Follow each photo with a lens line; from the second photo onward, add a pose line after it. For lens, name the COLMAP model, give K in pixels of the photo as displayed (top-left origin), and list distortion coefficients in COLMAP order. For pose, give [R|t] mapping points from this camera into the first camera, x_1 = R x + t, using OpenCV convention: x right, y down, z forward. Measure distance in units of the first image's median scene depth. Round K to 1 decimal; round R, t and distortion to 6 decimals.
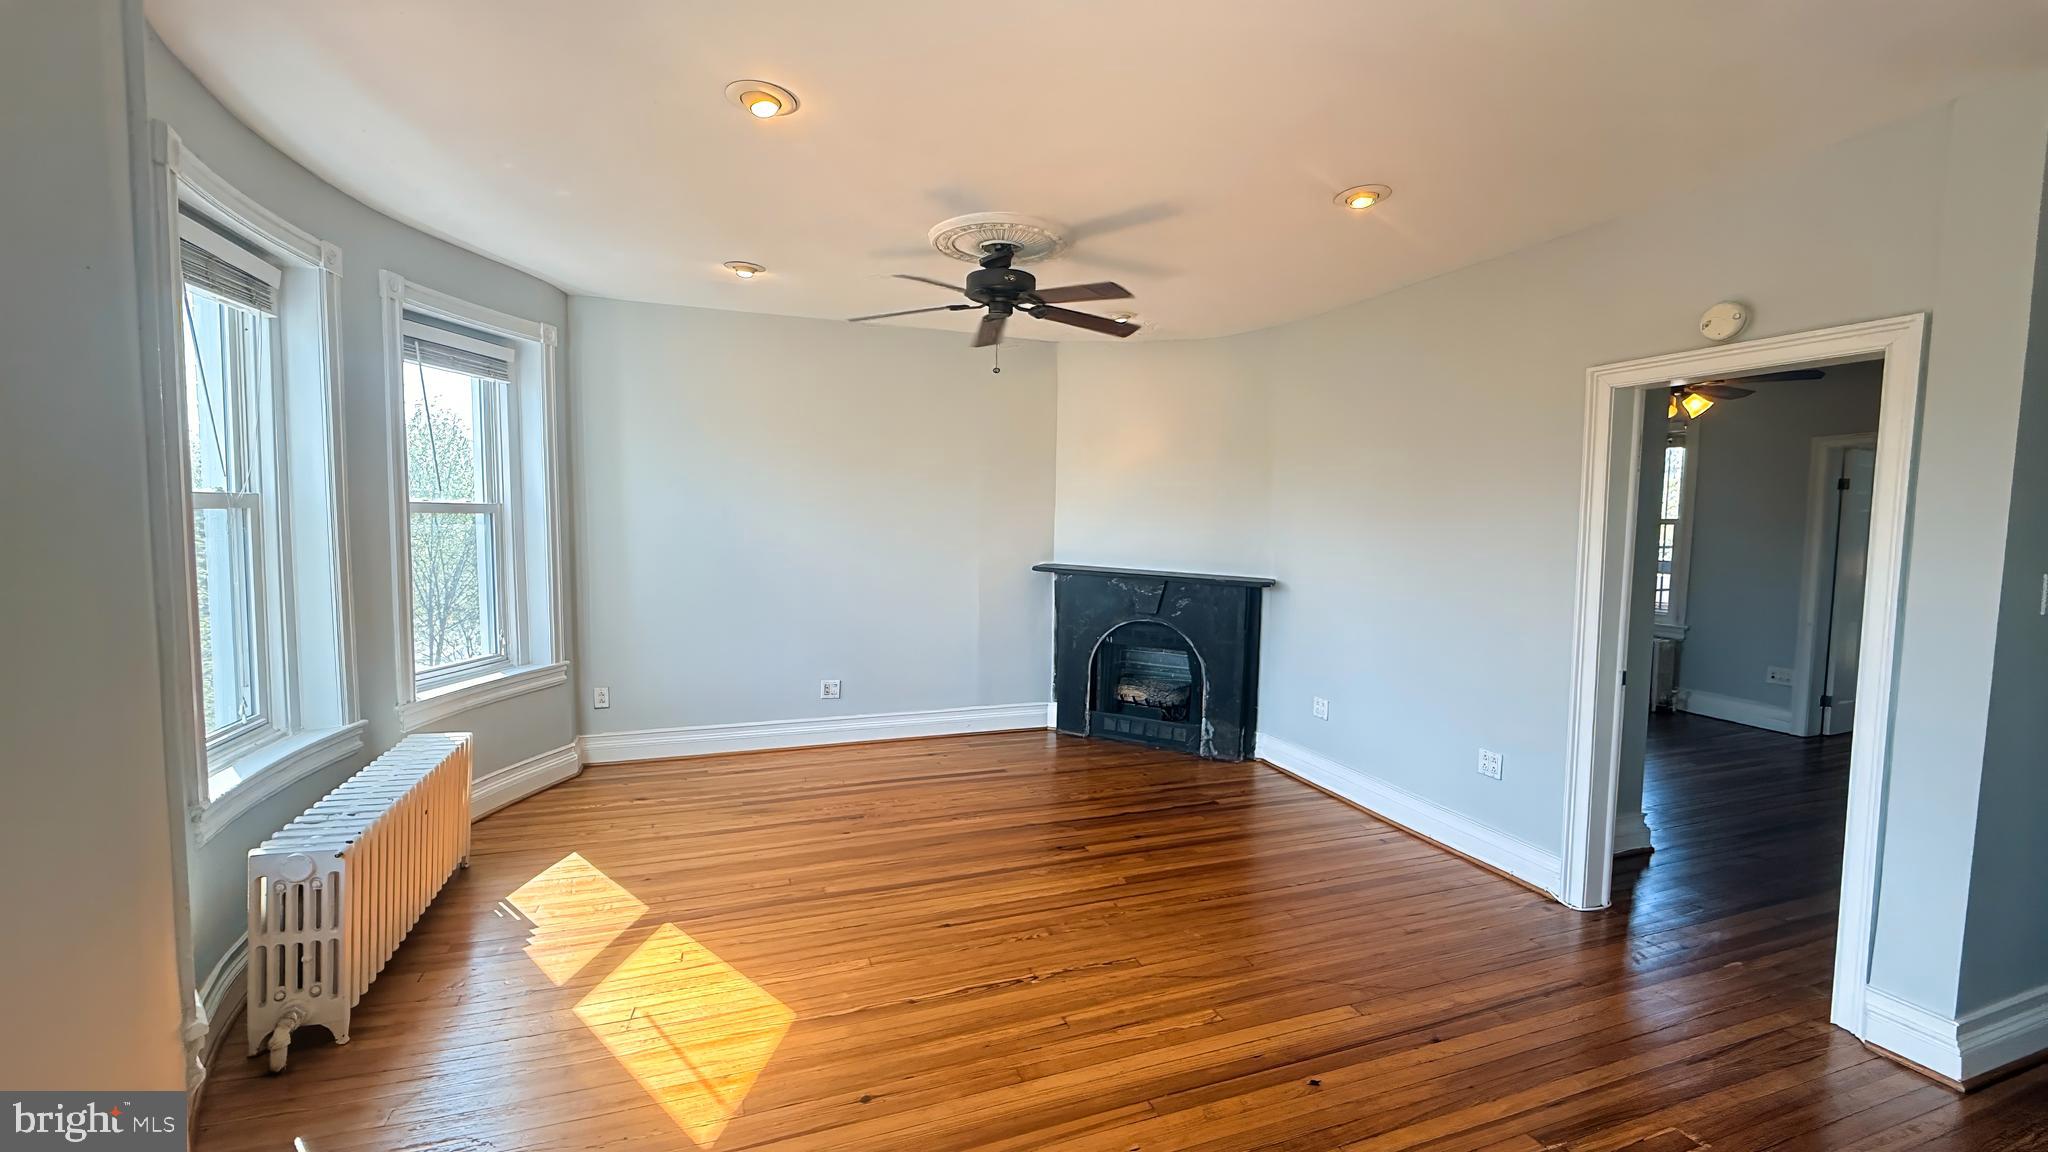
lens RADIAL K [[818.6, 0, 1016.9], [0, 818.6, 573.4], [0, 0, 1]] dist [0.002437, 0.000395]
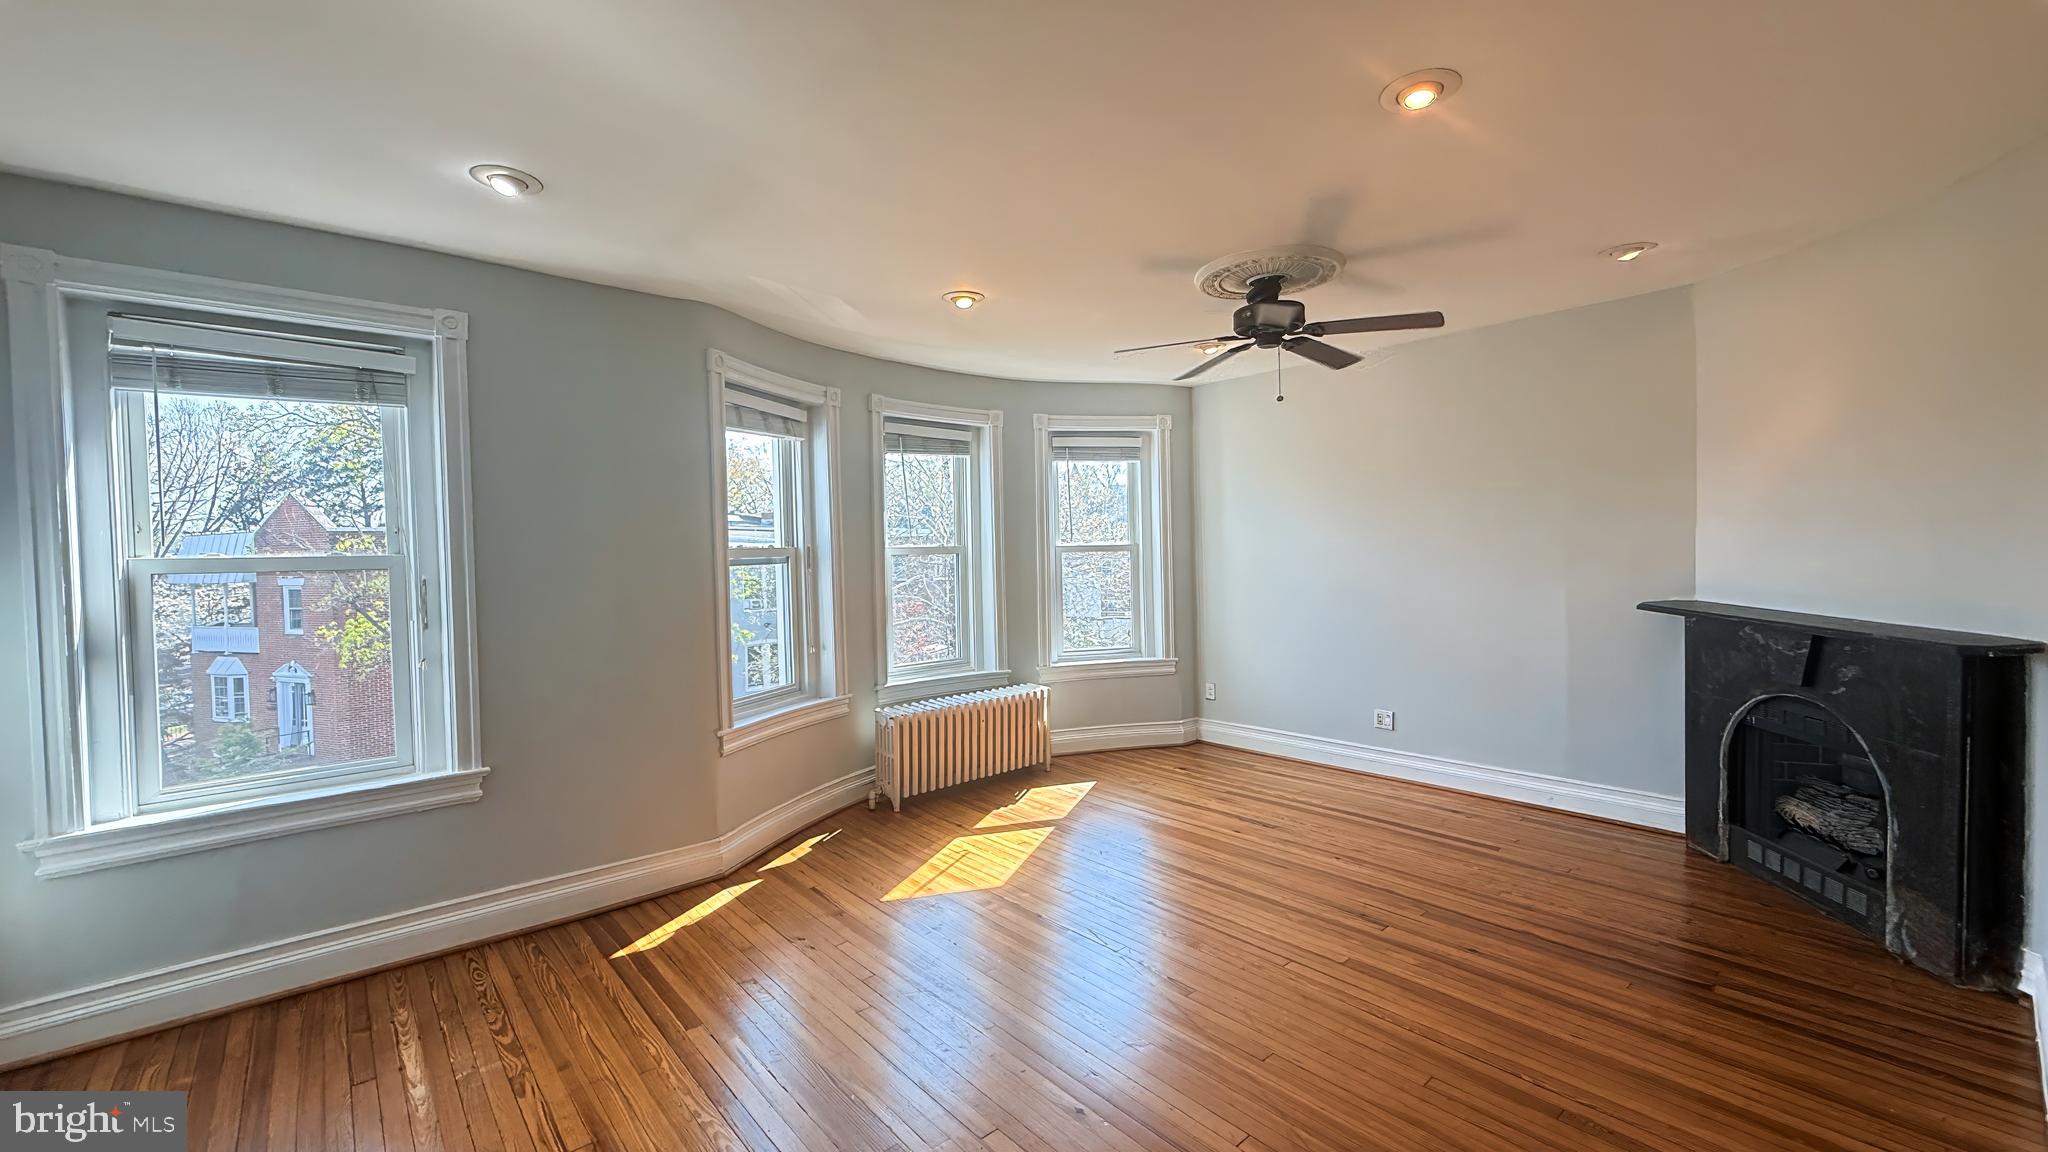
lens RADIAL K [[818.6, 0, 1016.9], [0, 818.6, 573.4], [0, 0, 1]] dist [0.002437, 0.000395]
pose [[0.354137, 0.002003, -0.935192, 0.766489], [-0.035730, 0.999297, -0.011390, -0.010198], [0.934511, 0.037448, 0.353959, 0.332852]]
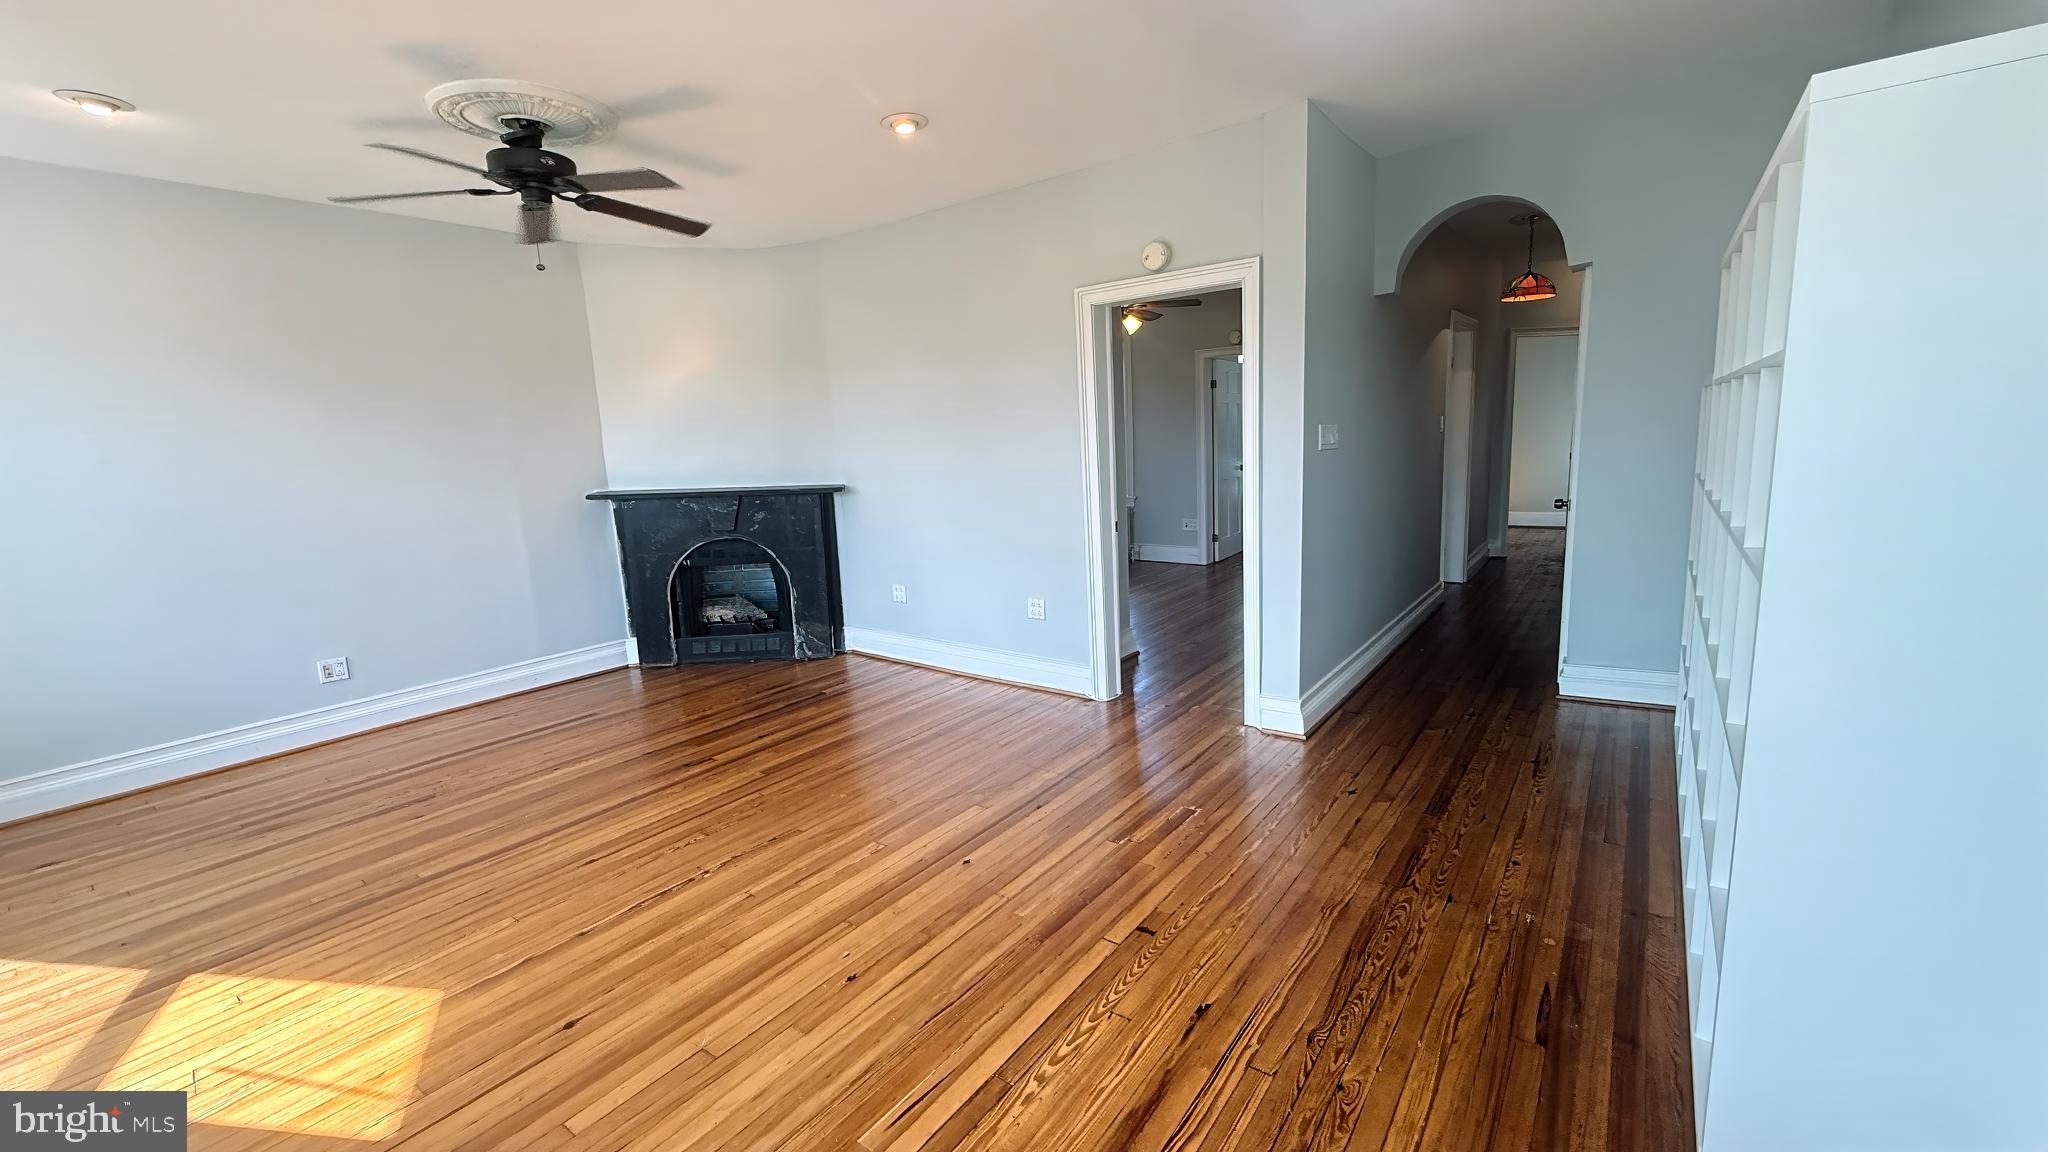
lens RADIAL K [[818.6, 0, 1016.9], [0, 818.6, 573.4], [0, 0, 1]] dist [0.002437, 0.000395]
pose [[0.841460, -0.144194, 0.520724, -0.097306], [0.097965, 0.988475, 0.115414, 0.029091], [-0.531365, -0.046104, 0.845888, -0.048718]]
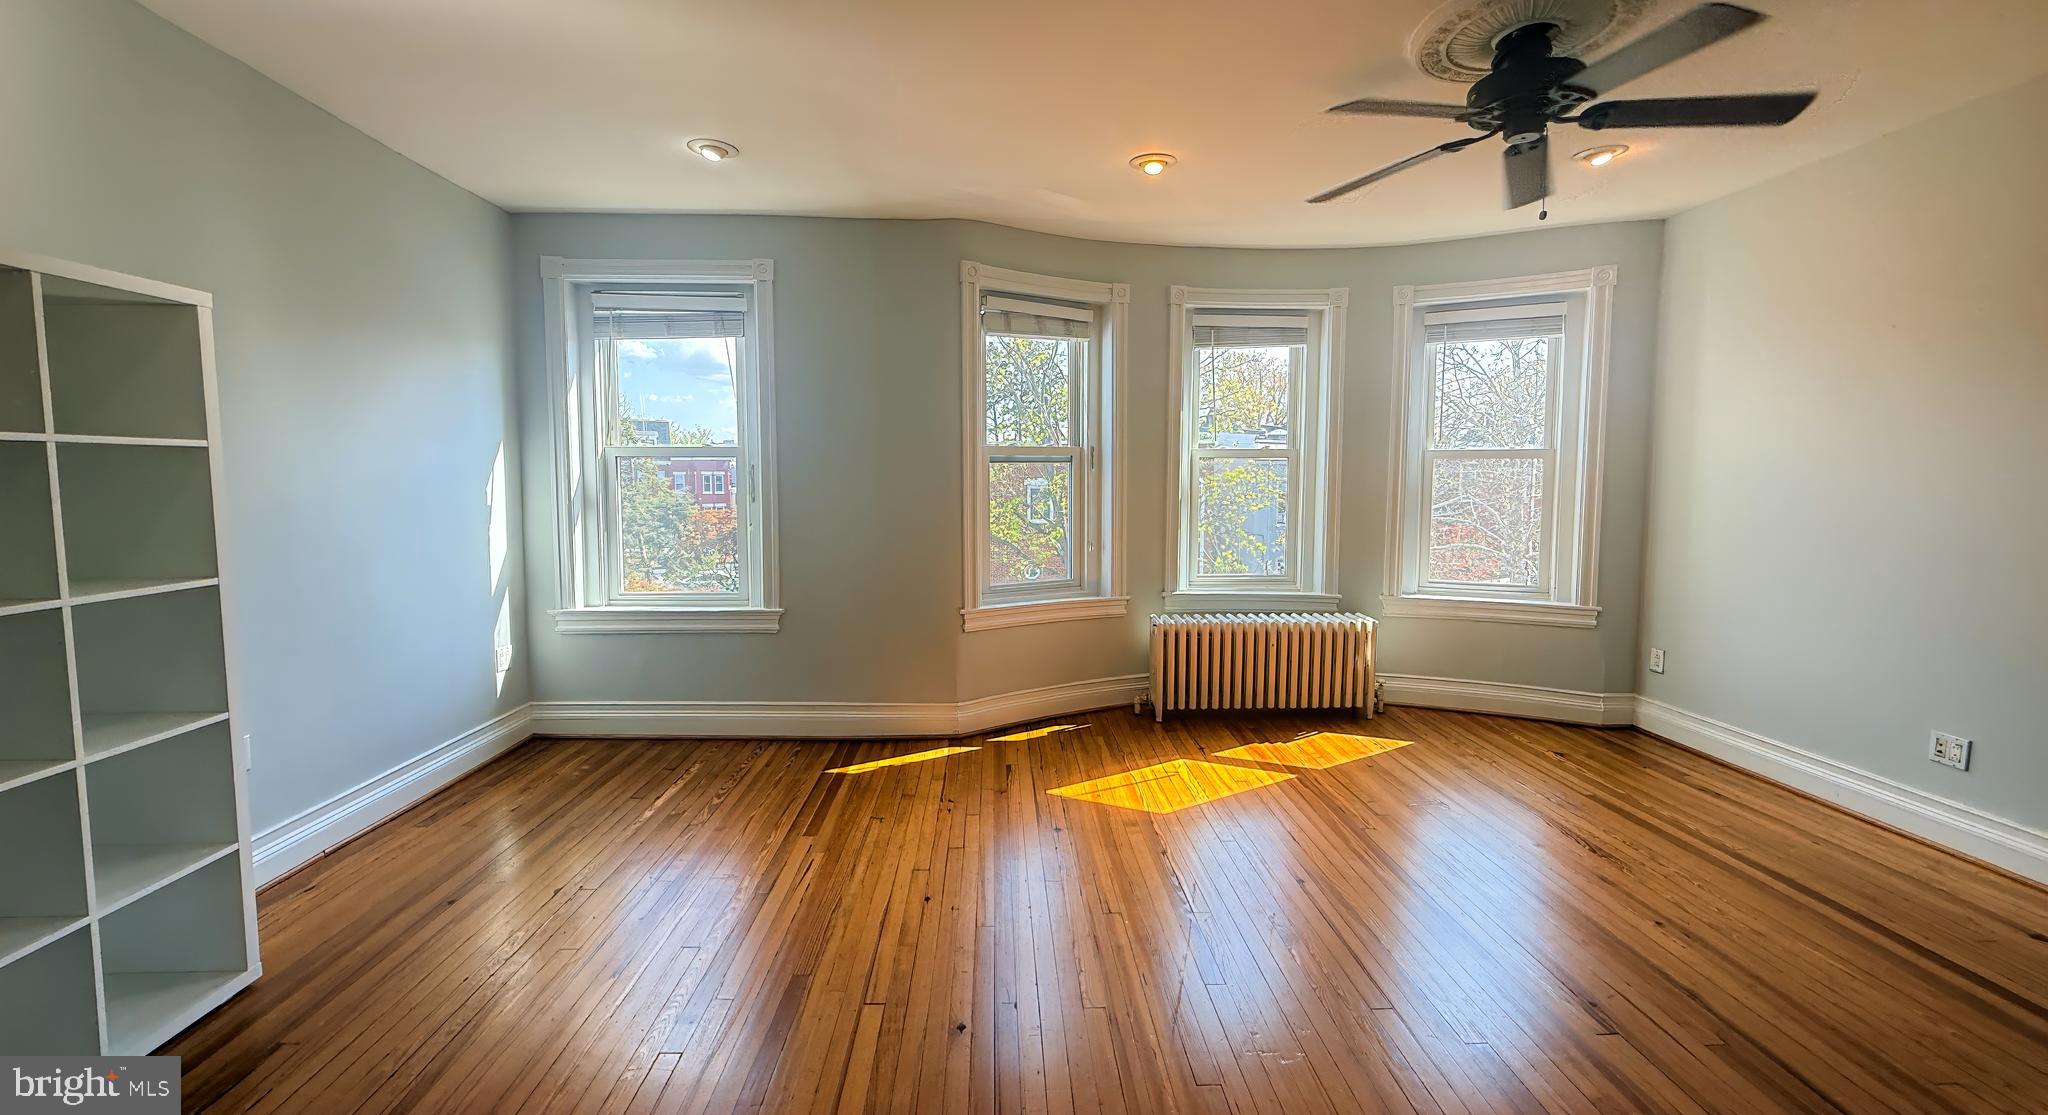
lens RADIAL K [[814.6, 0, 1015.4], [0, 814.6, 538.0], [0, 0, 1]] dist [0.001612, 0.000023]
pose [[-0.316978, 0.058710, -0.946614, 0.723327], [-0.068427, 0.994066, 0.084566, -0.011783], [0.945961, 0.091579, -0.311080, 0.784686]]
